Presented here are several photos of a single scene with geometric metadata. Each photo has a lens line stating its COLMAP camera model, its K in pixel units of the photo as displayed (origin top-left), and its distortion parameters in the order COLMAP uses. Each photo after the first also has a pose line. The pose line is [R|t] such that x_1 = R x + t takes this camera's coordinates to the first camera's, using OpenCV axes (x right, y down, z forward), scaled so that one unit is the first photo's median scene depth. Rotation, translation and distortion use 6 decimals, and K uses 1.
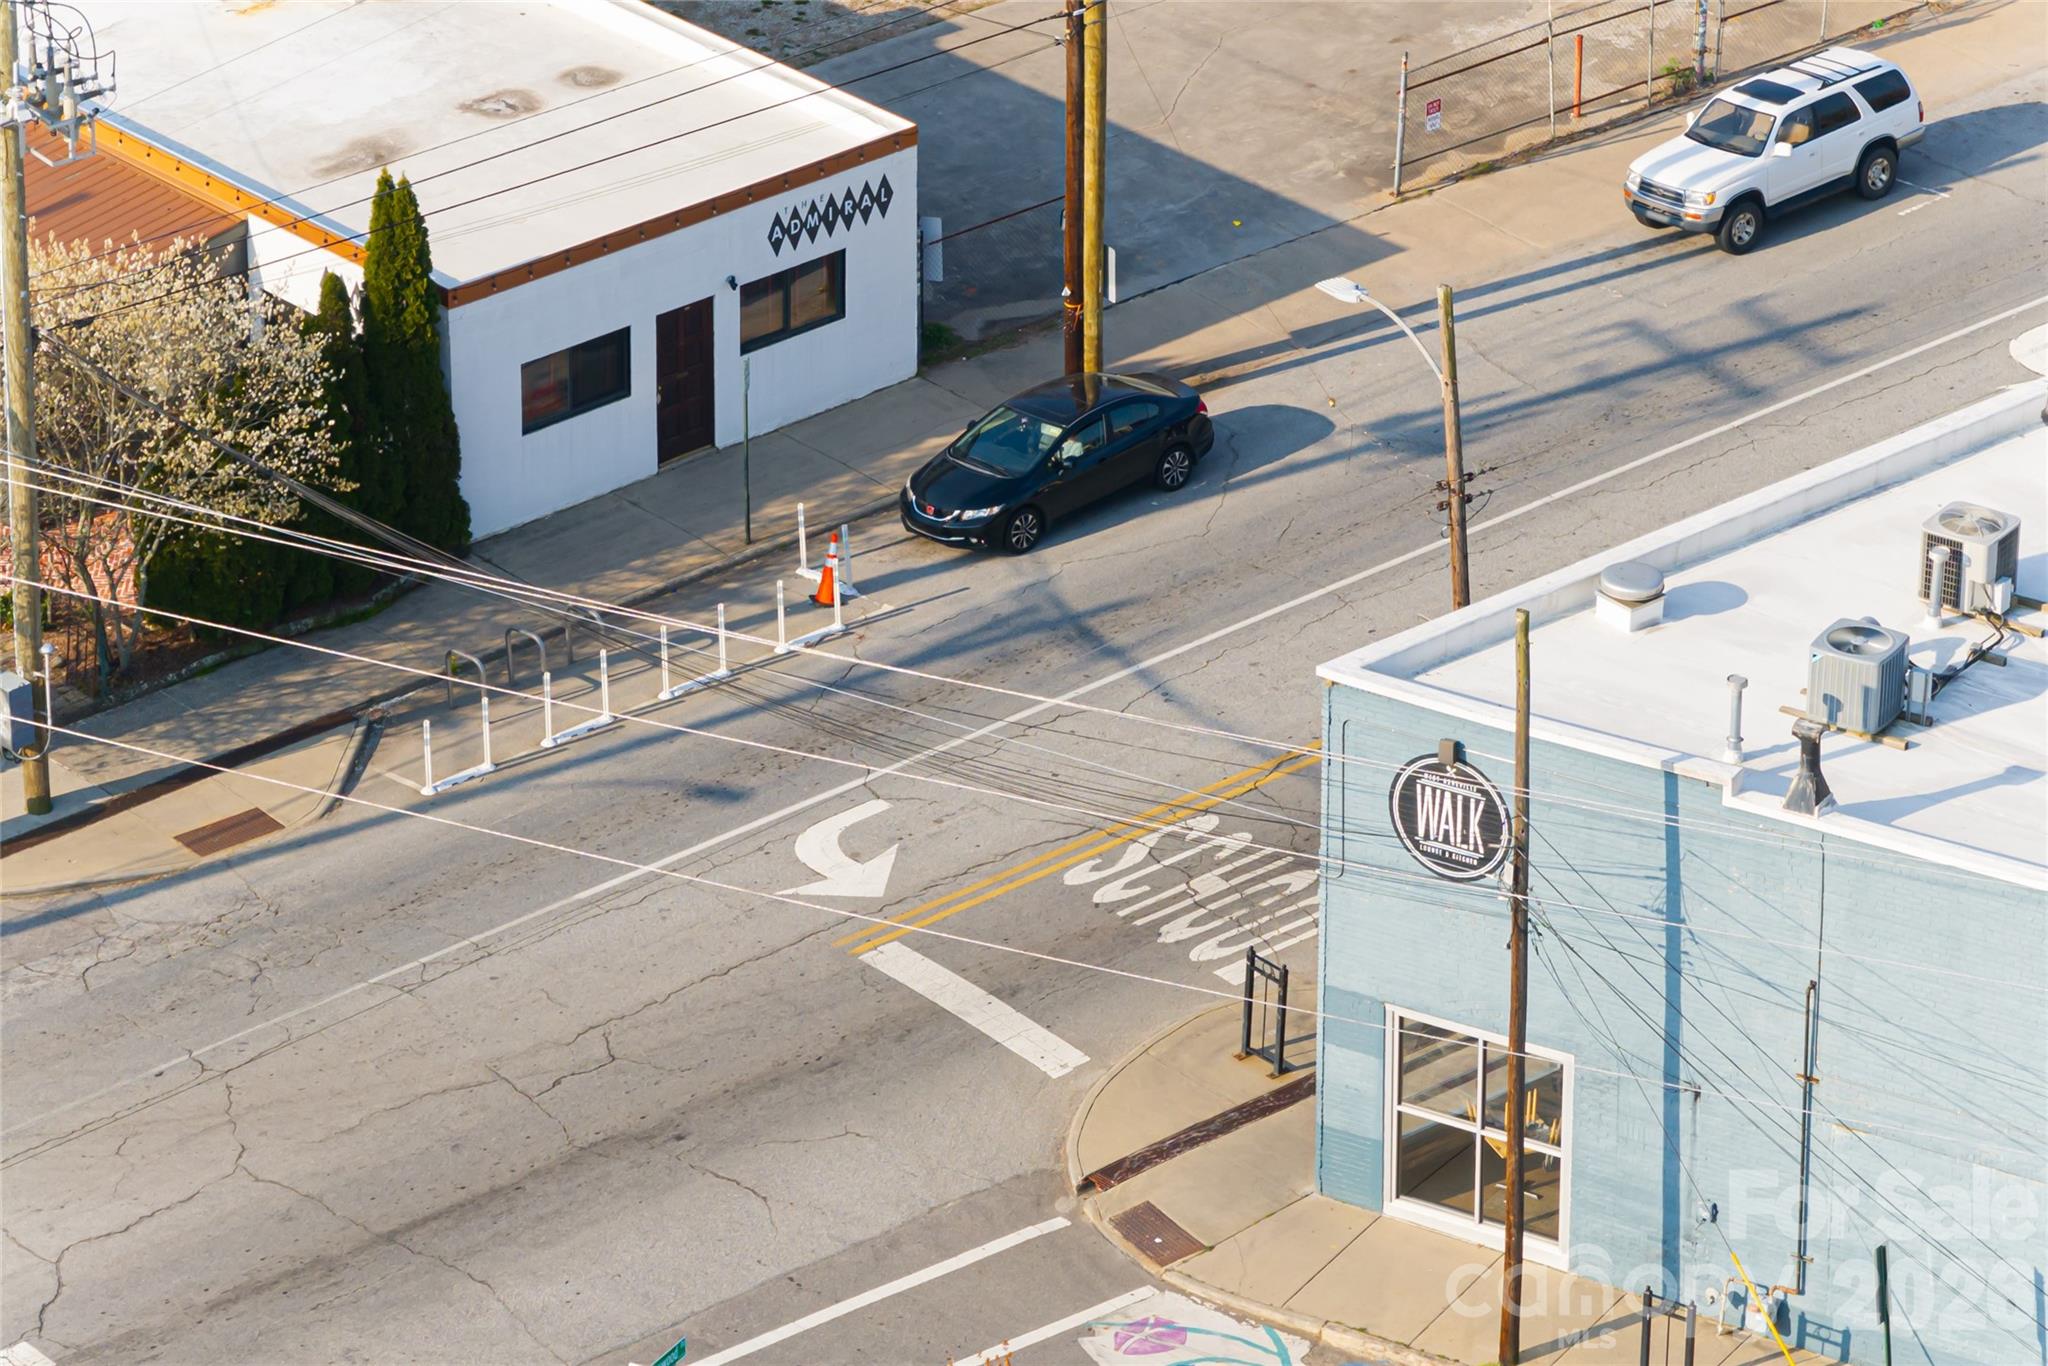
lens RADIAL K [[9884.3, 0, 1033.1], [0, 9884.3, 683.7], [0, 0, 1]] dist [0.246844, 0.000000]
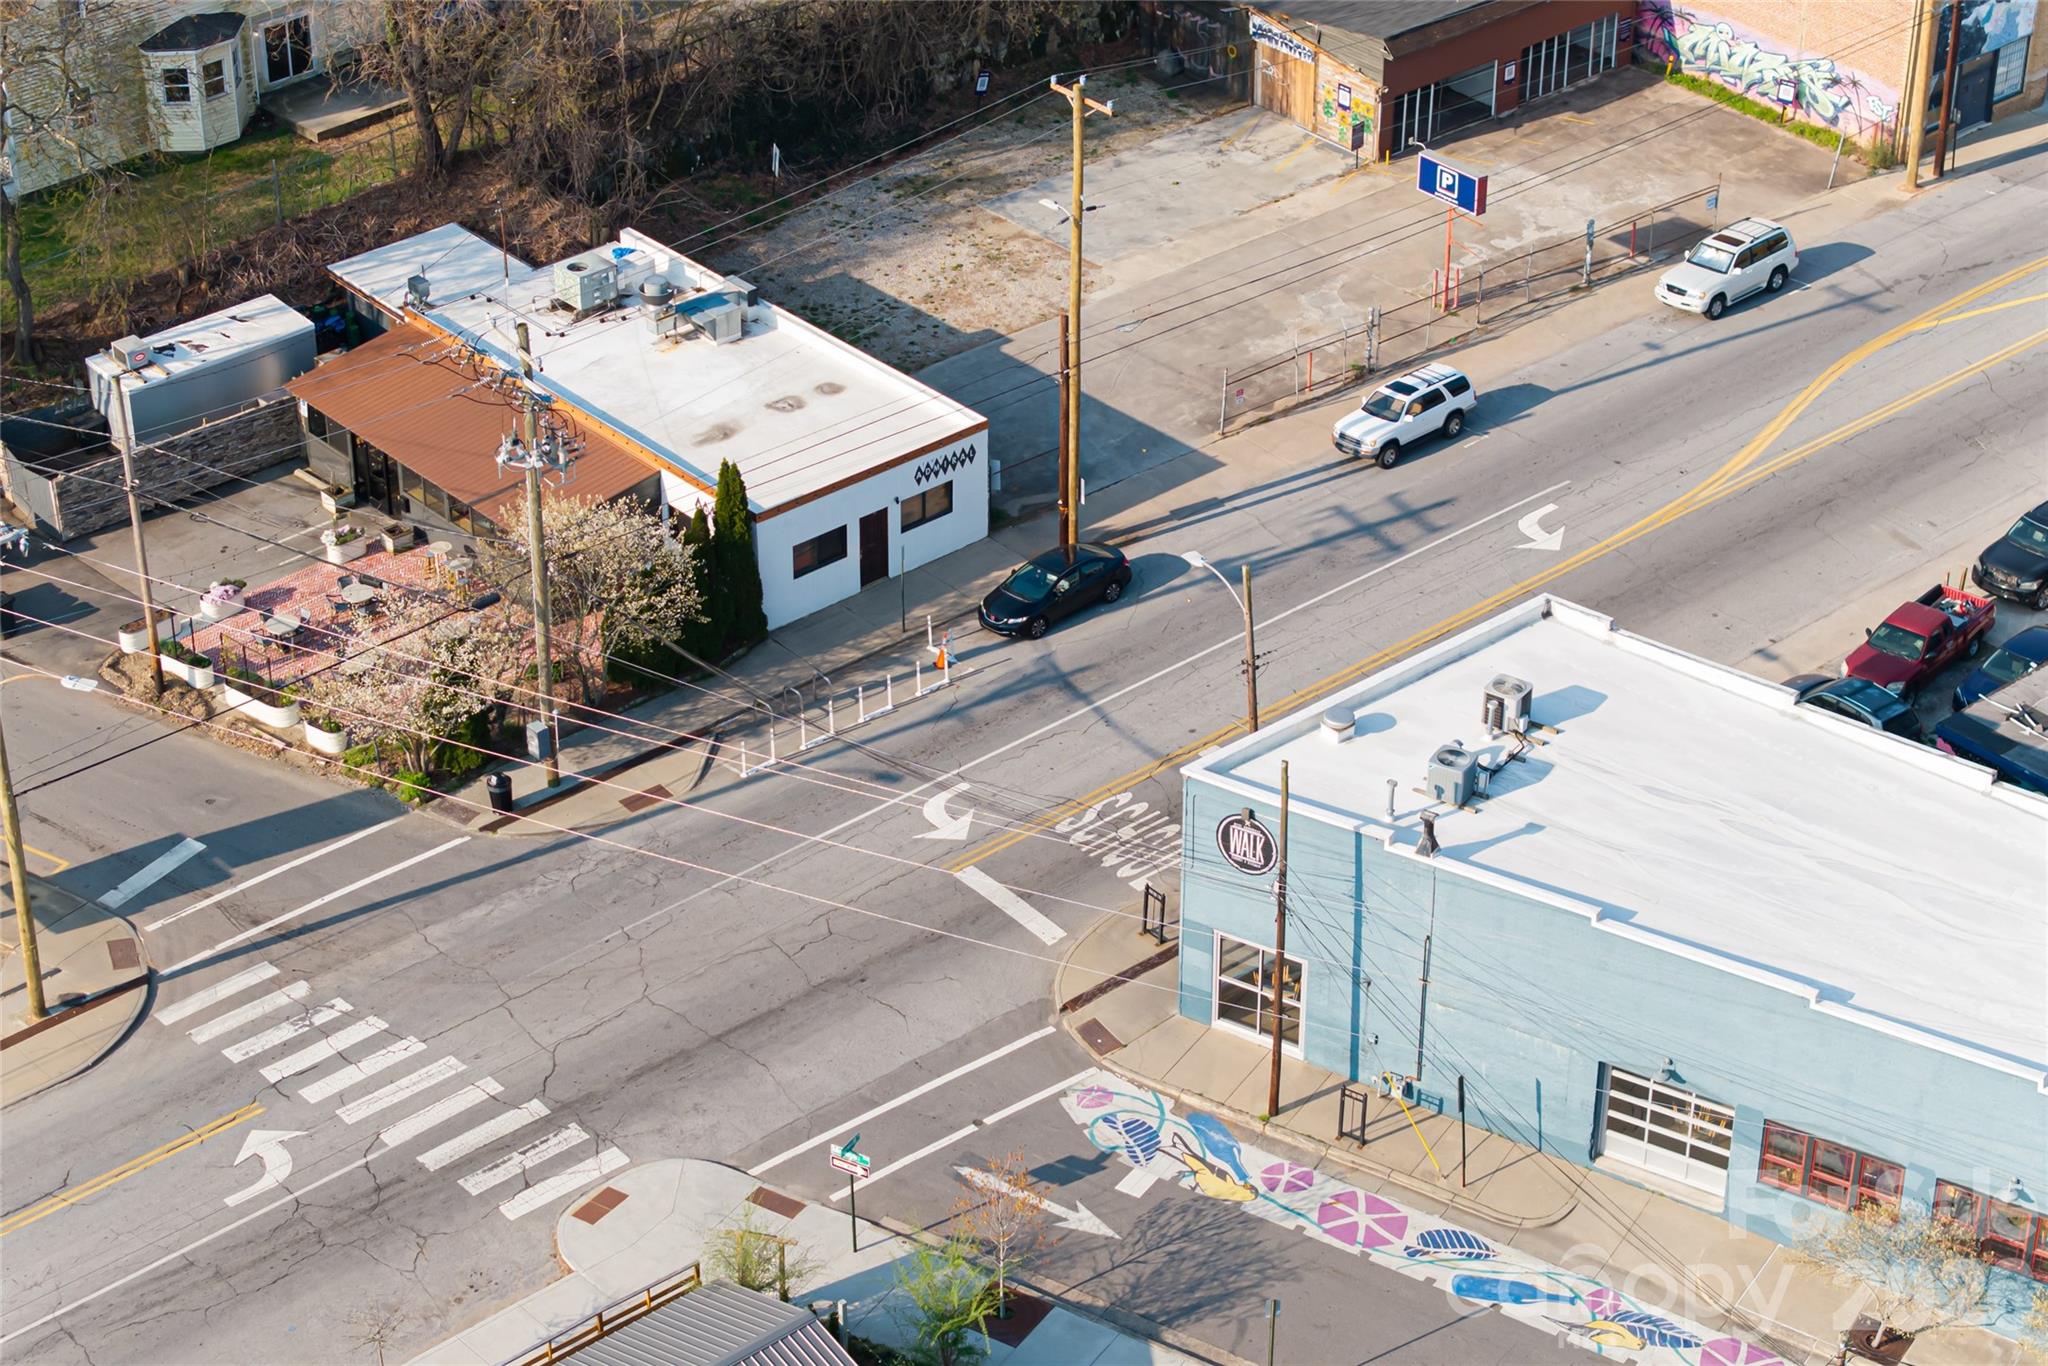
lens RADIAL K [[4115.8, 0, 1012.2], [0, 4115.8, 682.0], [0, 0, 1]] dist [-0.146977, 0.000000]
pose [[0.999902, 0.004462, -0.013241, 0.005159], [-0.003338, 0.996479, 0.083774, -0.079058], [0.013568, -0.083722, 0.996397, 0.159039]]
